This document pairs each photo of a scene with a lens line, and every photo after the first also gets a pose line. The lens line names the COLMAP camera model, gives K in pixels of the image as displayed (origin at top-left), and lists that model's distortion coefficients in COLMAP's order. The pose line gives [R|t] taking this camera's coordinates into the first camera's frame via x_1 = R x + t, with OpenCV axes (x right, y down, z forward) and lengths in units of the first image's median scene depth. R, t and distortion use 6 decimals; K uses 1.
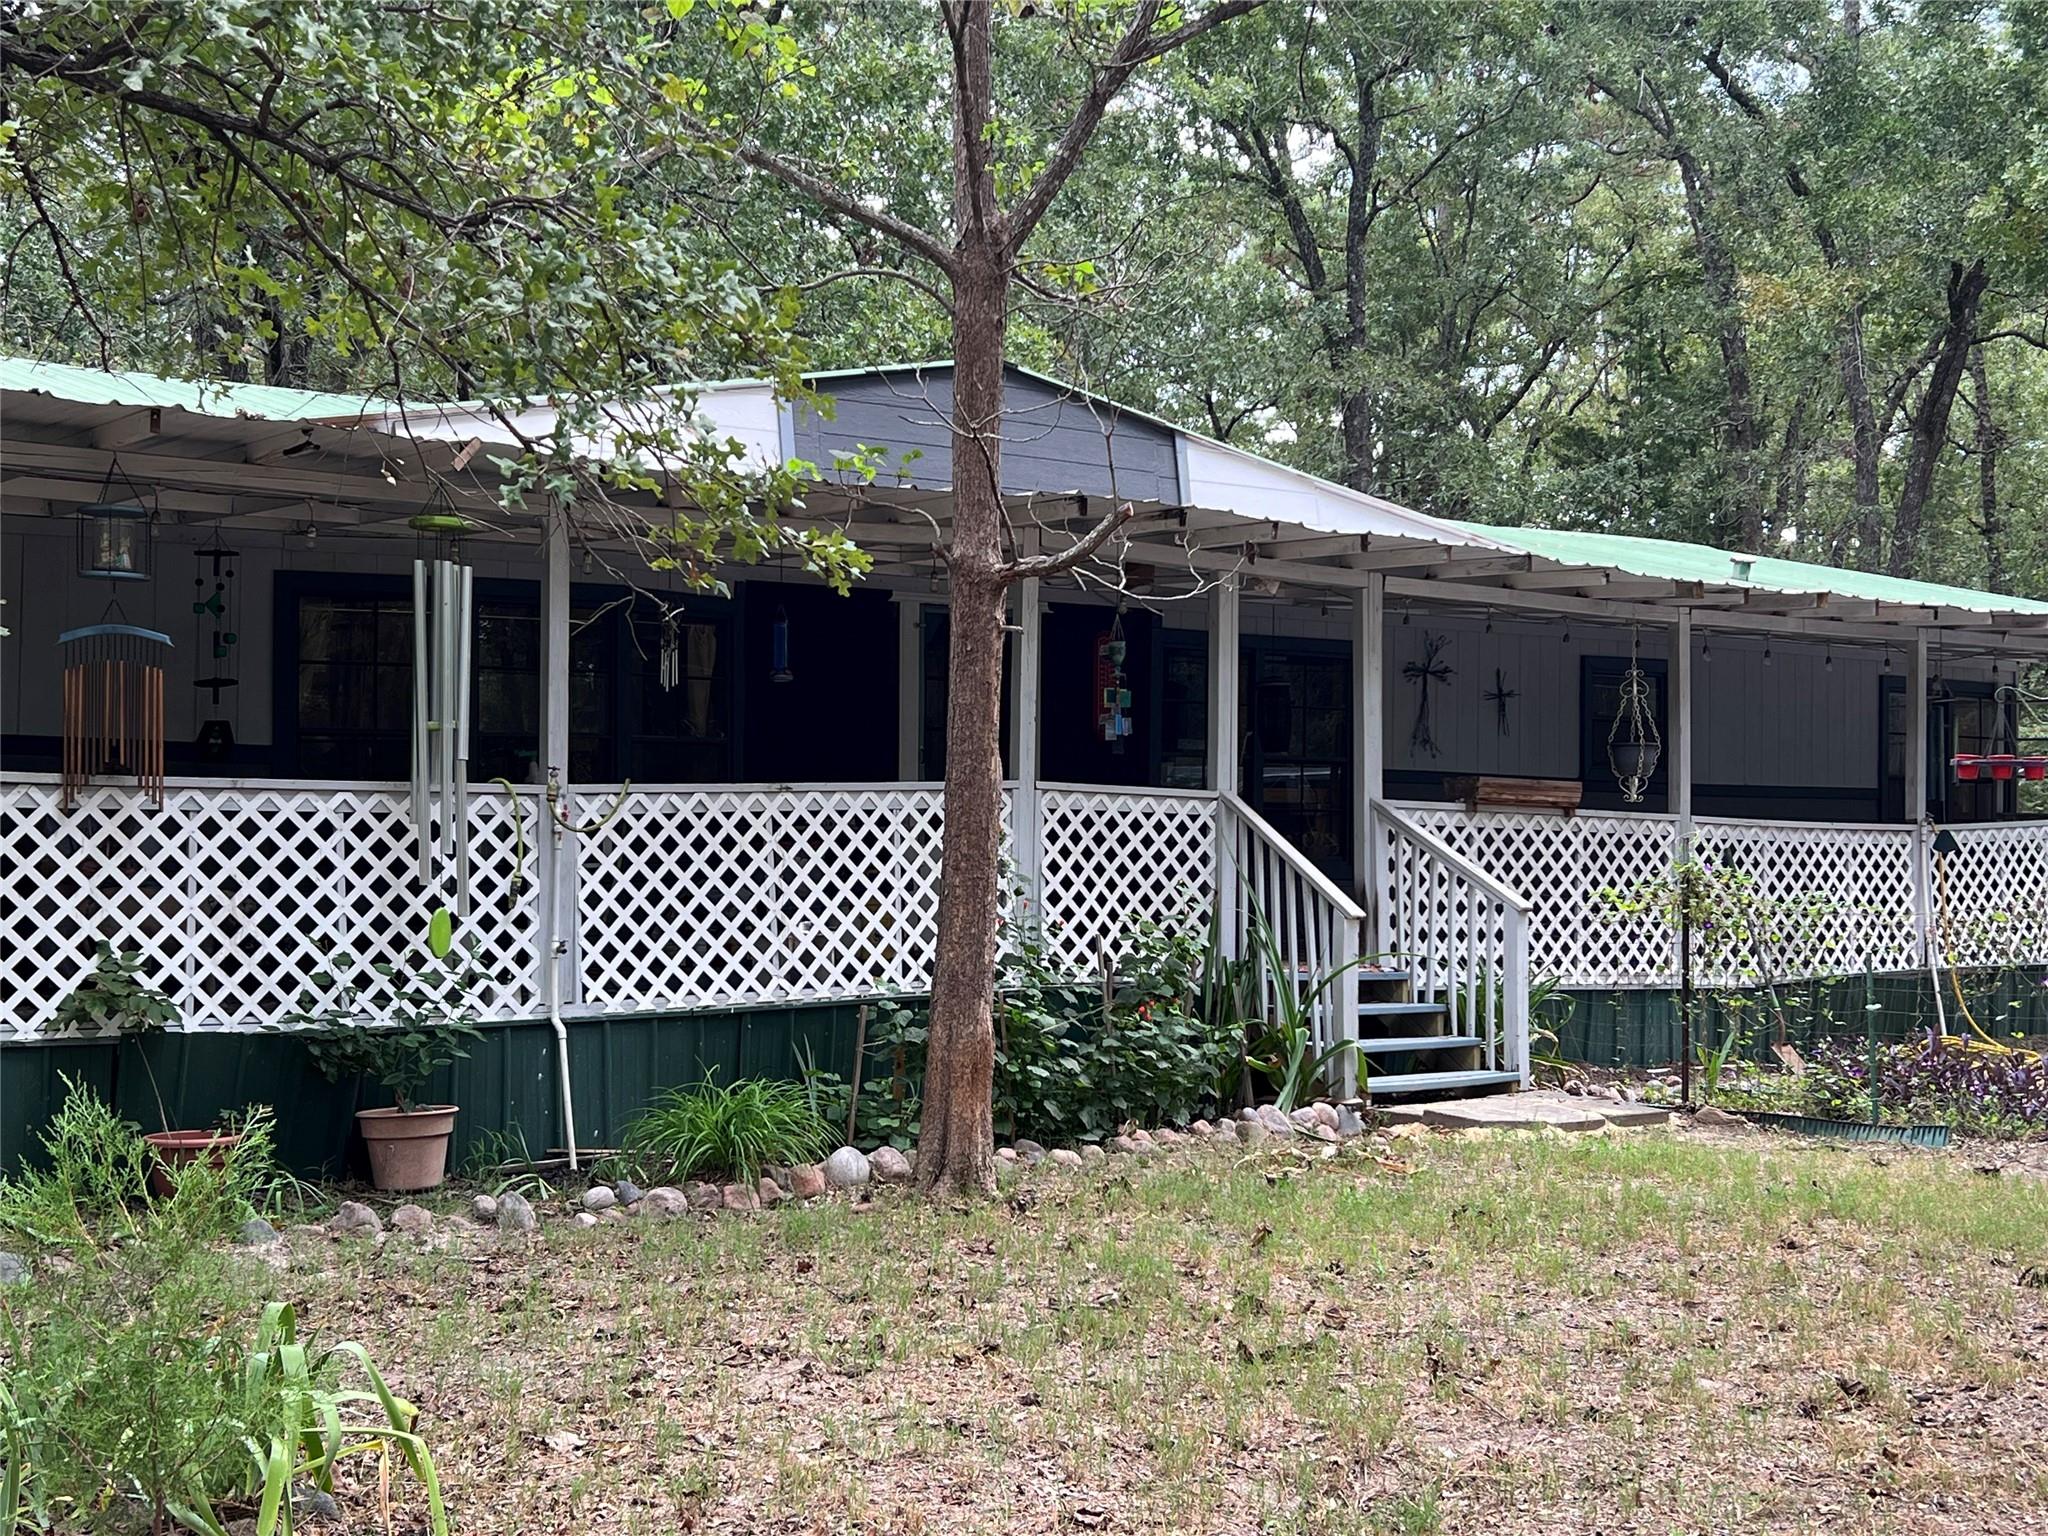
lens RADIAL K [[2562.2, 0, 1024.0], [0, 2562.2, 768.0], [0, 0, 1]] dist [0.118681, -0.014951]
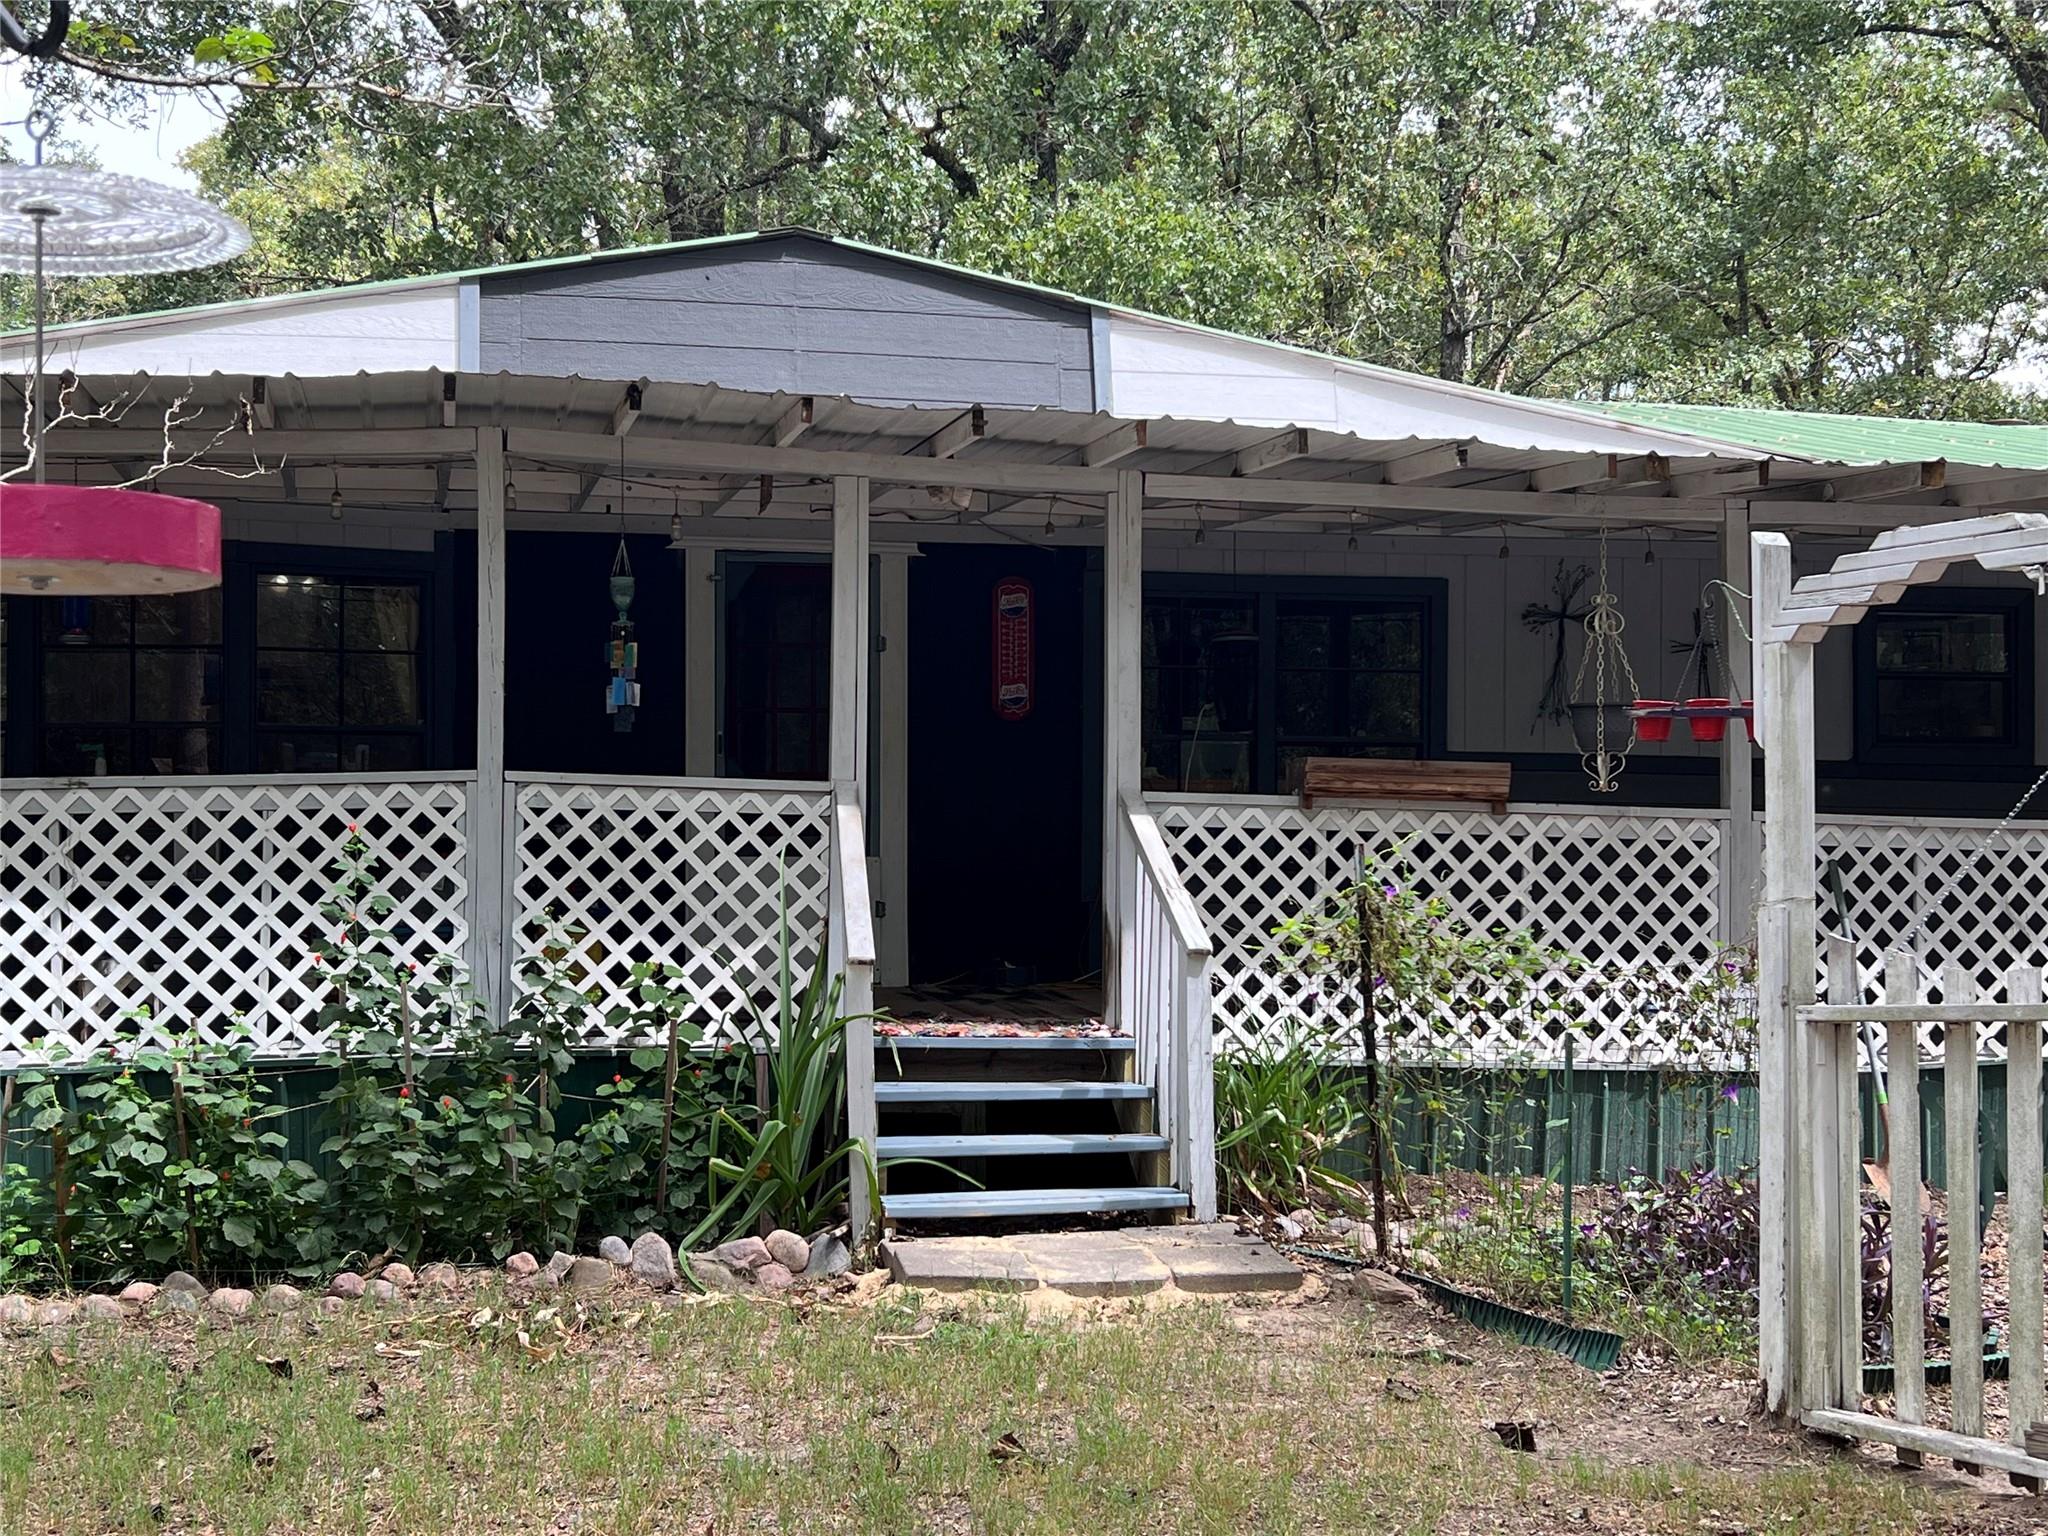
lens RADIAL K [[2562.2, 0, 1024.0], [0, 2562.2, 768.0], [0, 0, 1]] dist [0.118681, -0.014951]
pose [[0.918134, -0.009636, -0.396153, 0.379864], [0.010875, 0.999940, 0.000884, 0.004538], [0.396121, -0.005120, 0.918184, 0.326927]]
